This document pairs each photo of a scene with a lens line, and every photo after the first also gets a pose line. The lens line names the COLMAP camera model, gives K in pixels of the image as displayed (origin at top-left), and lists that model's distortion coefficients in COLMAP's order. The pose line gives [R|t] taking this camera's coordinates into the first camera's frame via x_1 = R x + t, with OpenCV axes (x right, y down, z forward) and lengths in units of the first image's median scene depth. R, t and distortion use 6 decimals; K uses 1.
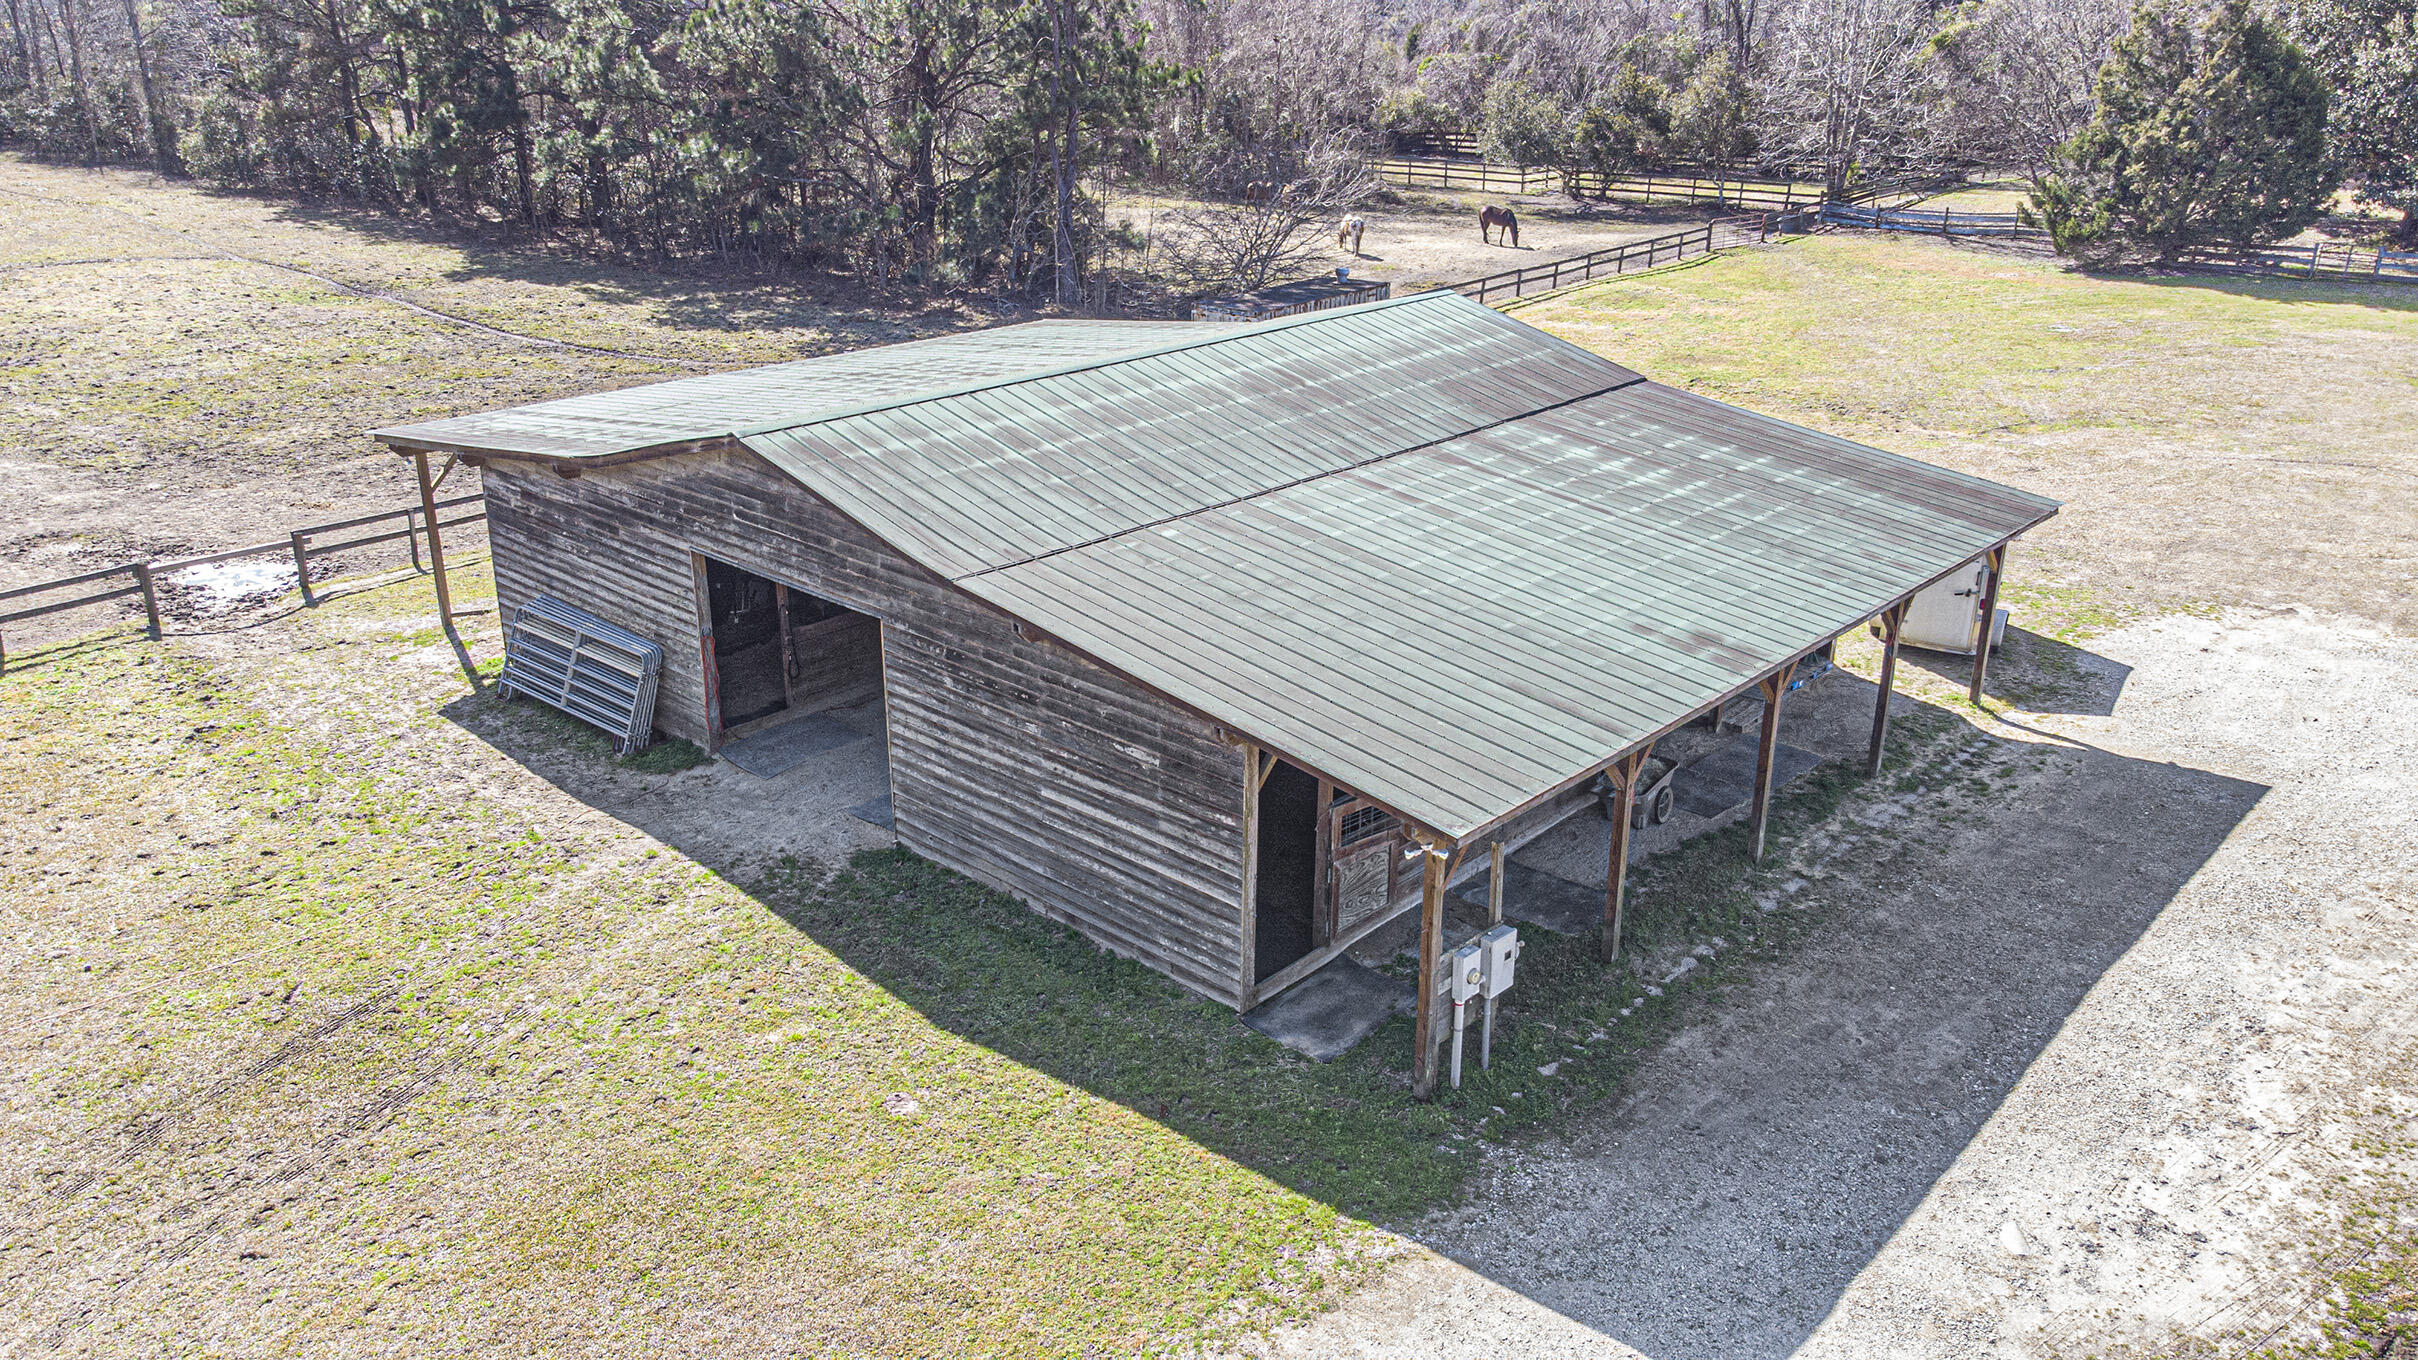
lens RADIAL K [[1890.3, 0, 1204.8], [0, 1890.3, 685.3], [0, 0, 1]] dist [0.050965, 0.030566]
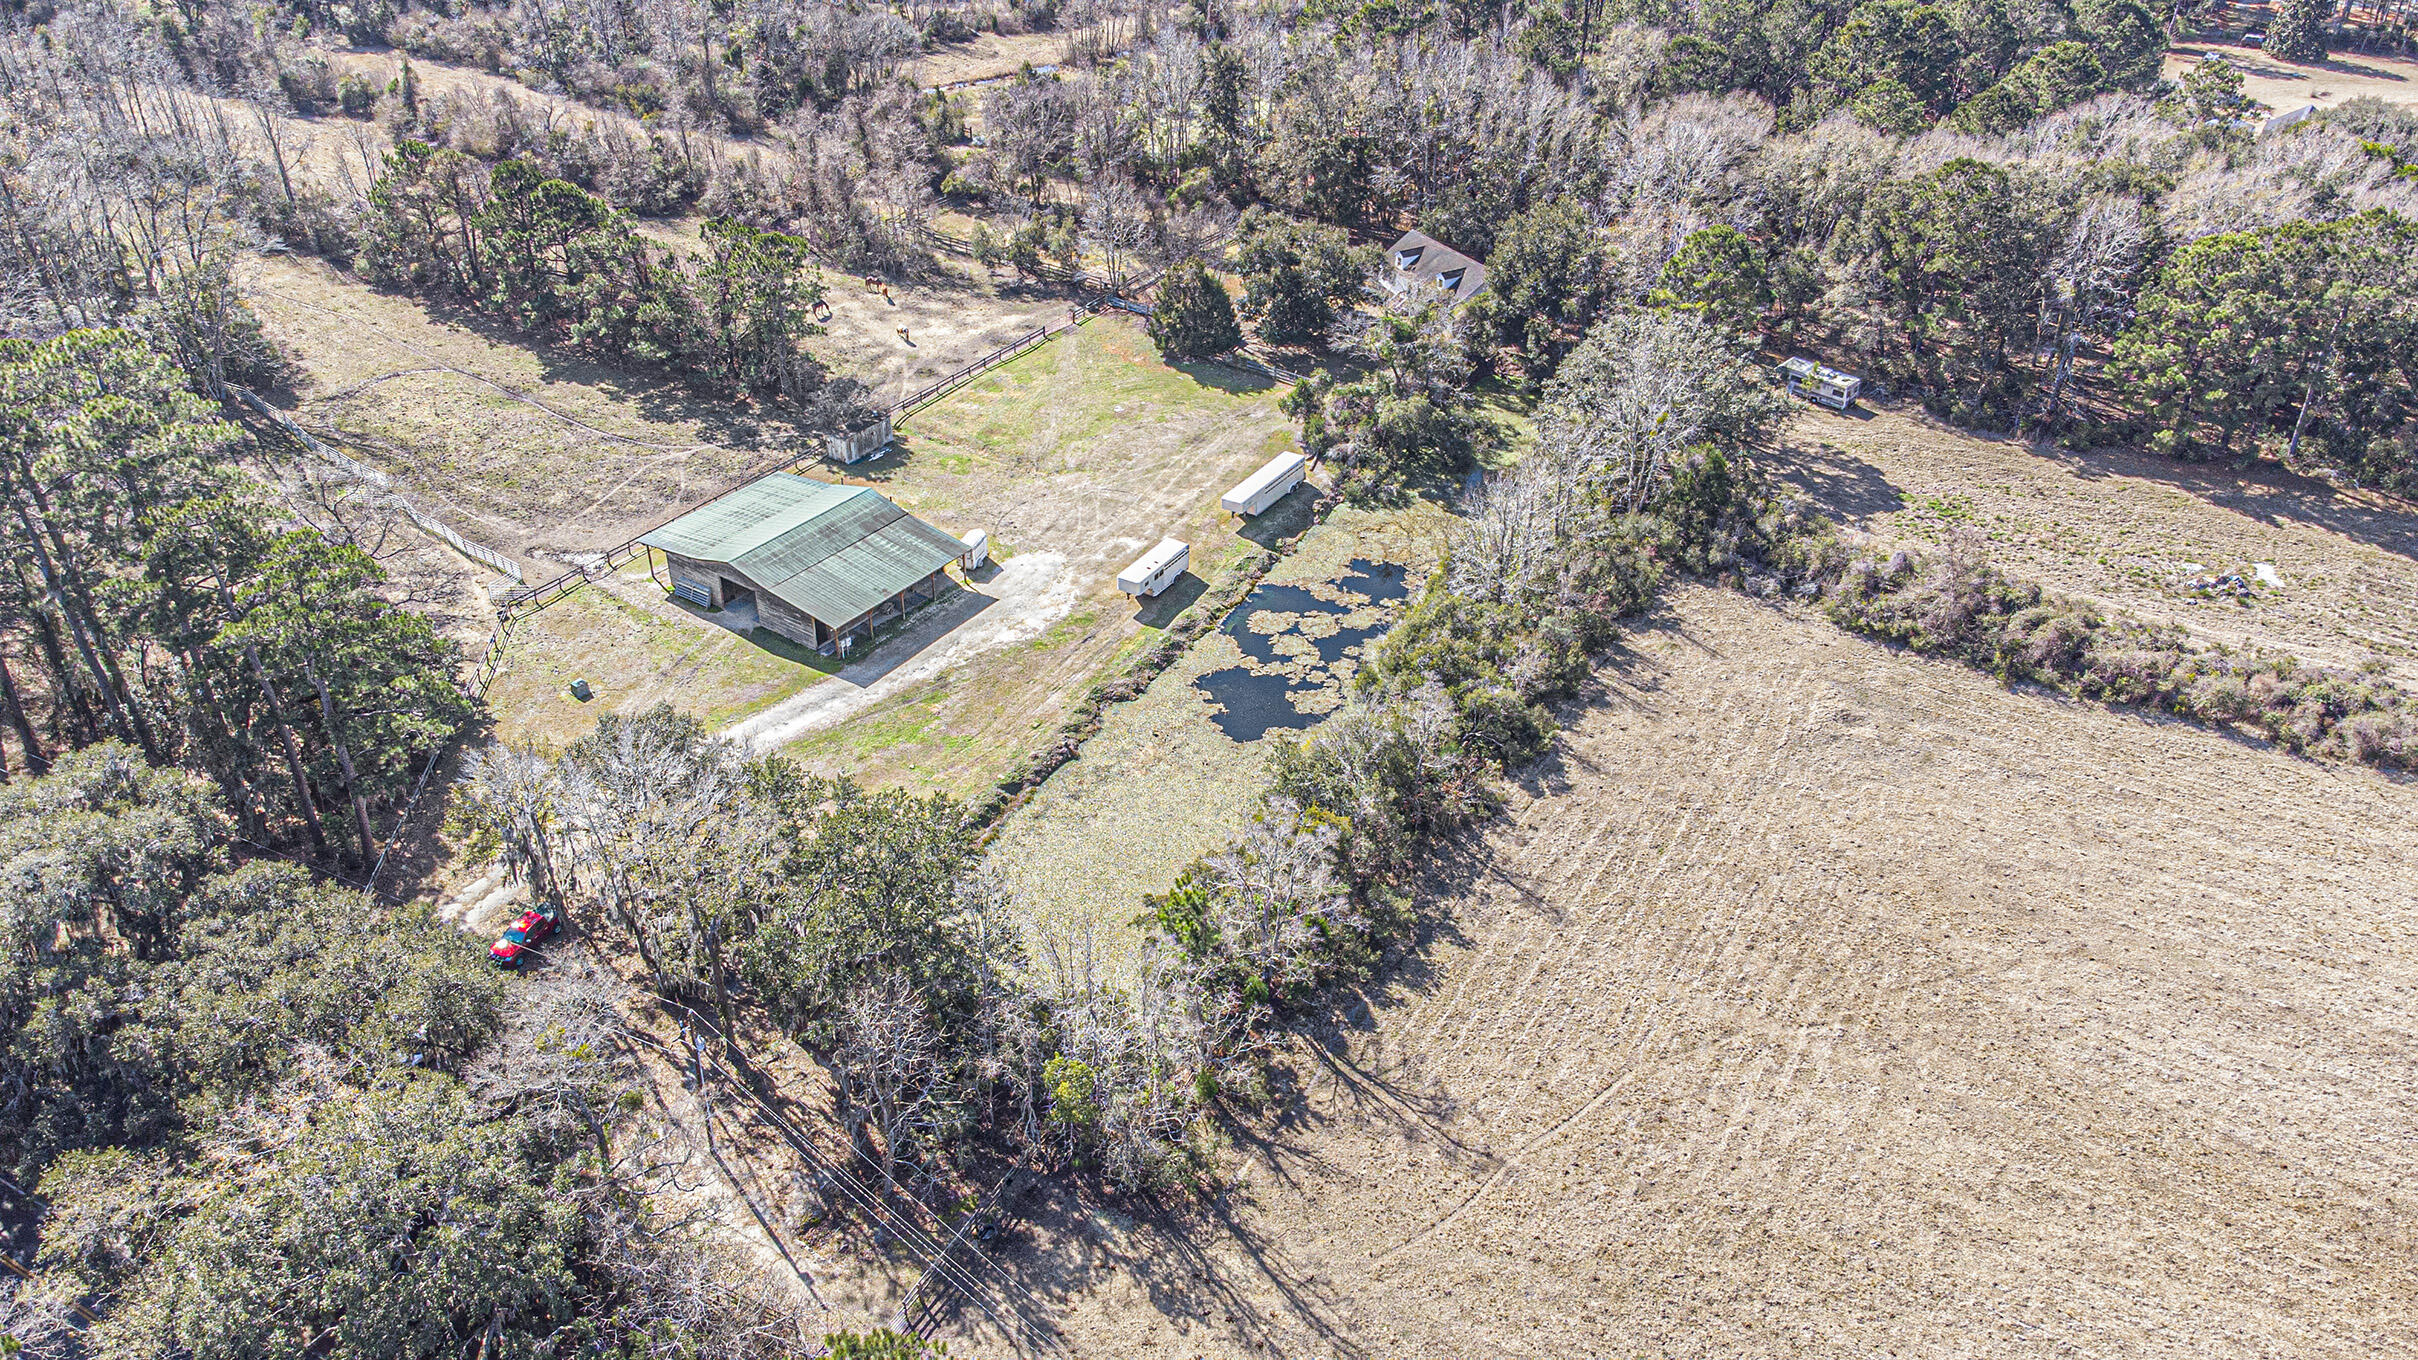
lens RADIAL K [[1890.3, 0, 1220.2], [0, 1890.3, 676.4], [0, 0, 1]] dist [0.050965, 0.030566]
pose [[0.991805, -0.069271, 0.107349, 0.638181], [0.045356, 0.976427, 0.211029, -0.983167], [-0.119437, -0.204430, 0.971567, -5.157717]]
